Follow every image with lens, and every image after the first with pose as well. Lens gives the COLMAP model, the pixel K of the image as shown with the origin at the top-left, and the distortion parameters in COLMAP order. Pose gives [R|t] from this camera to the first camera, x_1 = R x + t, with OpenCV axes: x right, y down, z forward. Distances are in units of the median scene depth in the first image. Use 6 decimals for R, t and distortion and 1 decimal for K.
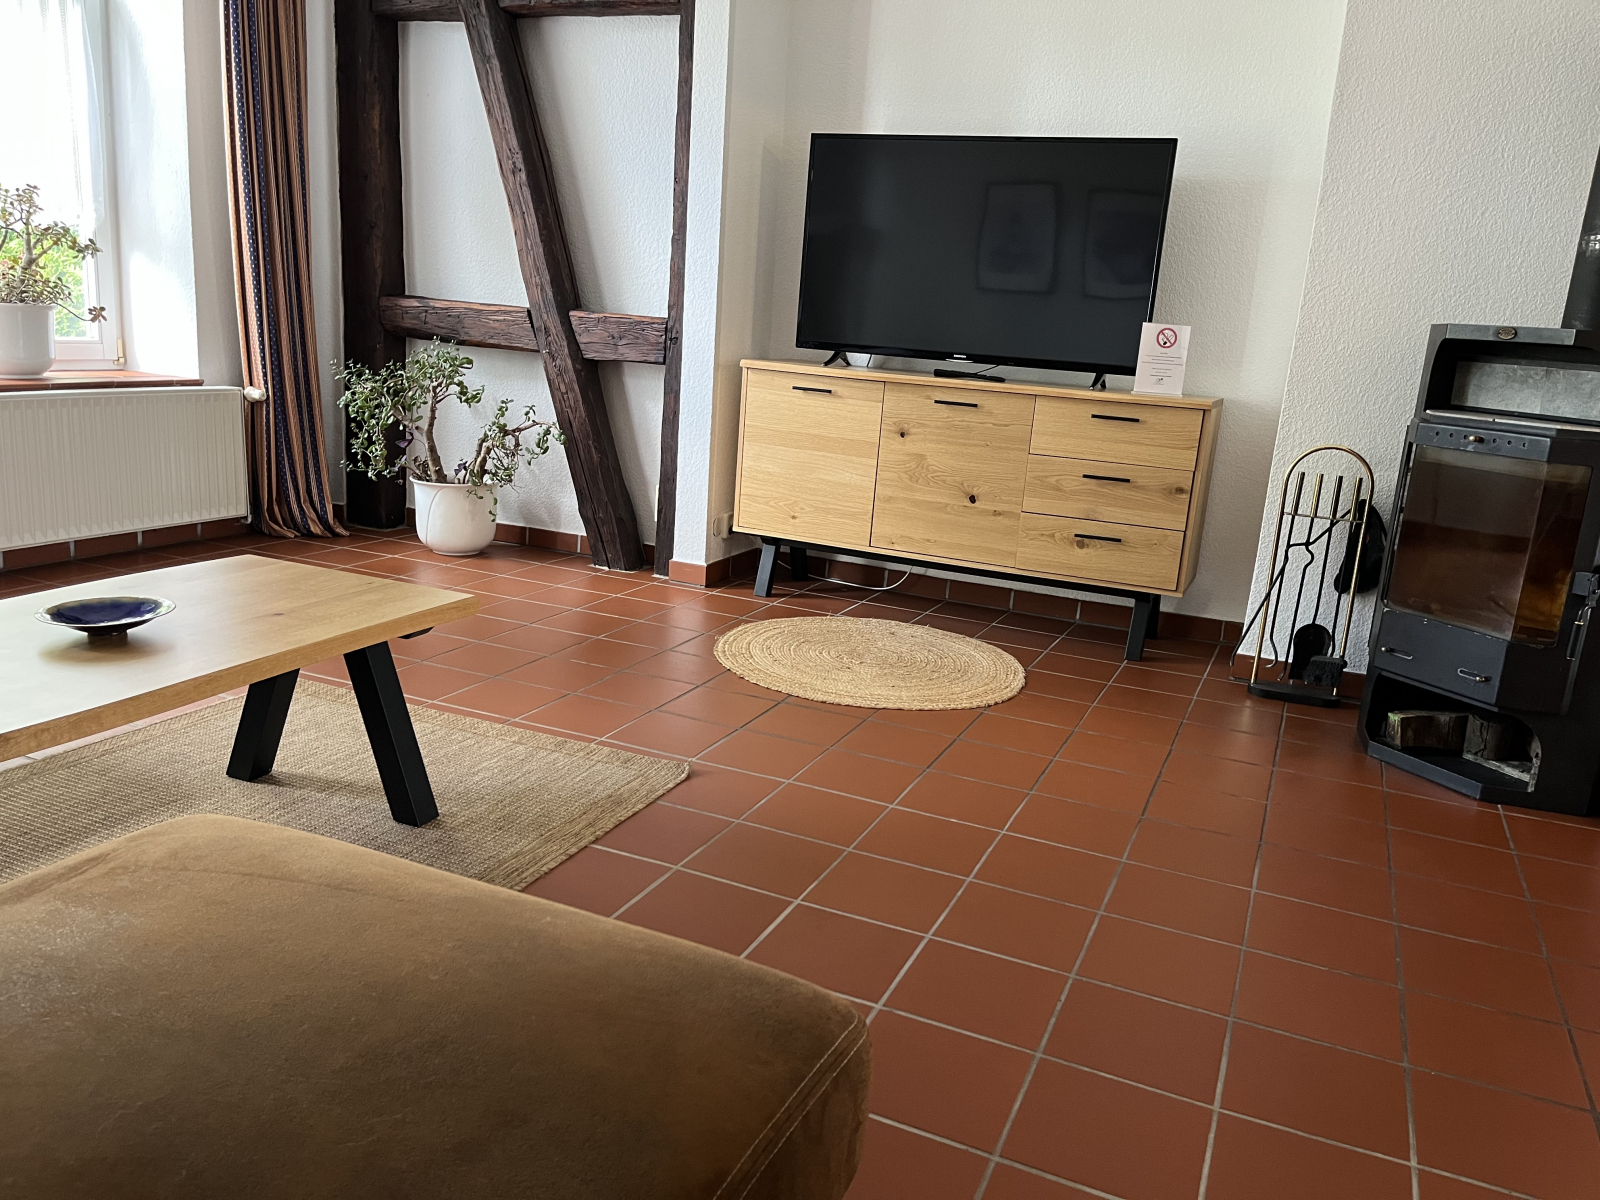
lens RADIAL K [[1218.2, 0, 803.6], [0, 1218.2, 605.1], [0, 0, 1]] dist [0.026476, -0.005851]
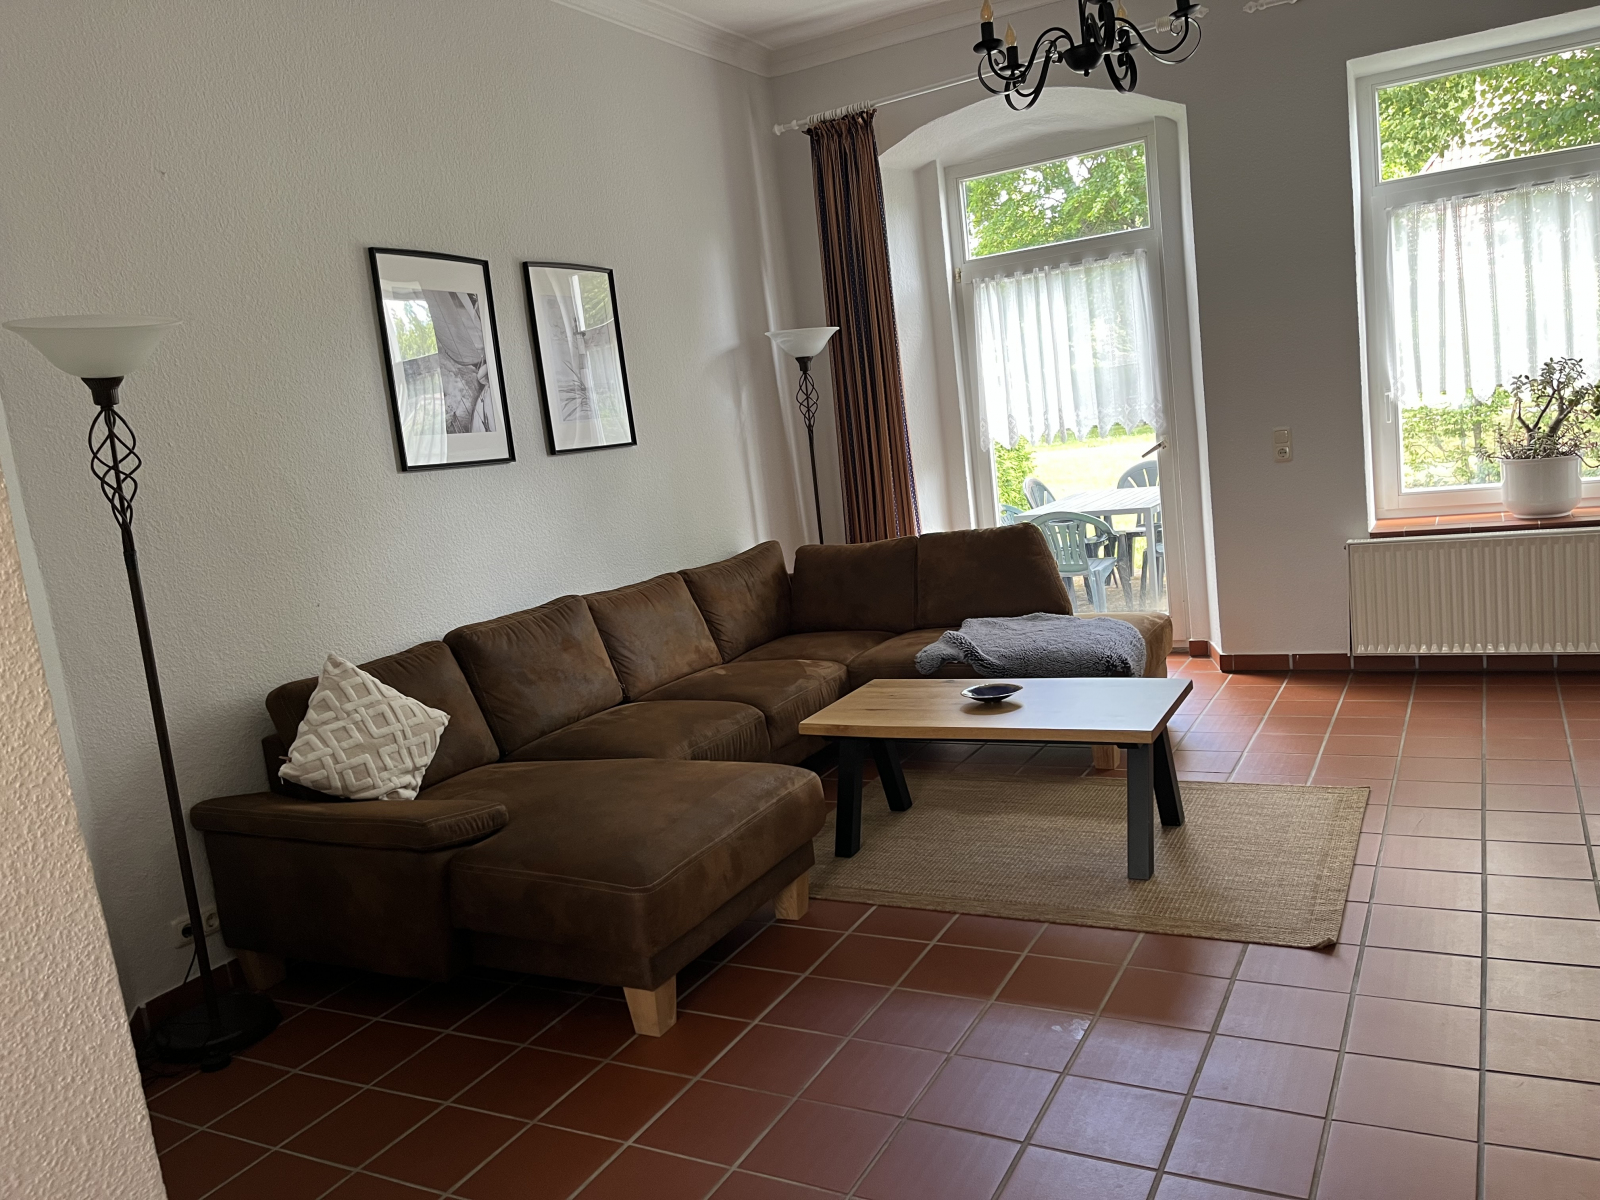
lens RADIAL K [[1218.2, 0, 799.1], [0, 1218.2, 596.5], [0, 0, 1]] dist [0.026476, -0.005851]
pose [[-0.087259, 0.095405, -0.991607, 0.657025], [-0.131630, 0.985571, 0.106407, -0.145789], [0.987451, 0.139810, -0.073442, 0.400256]]
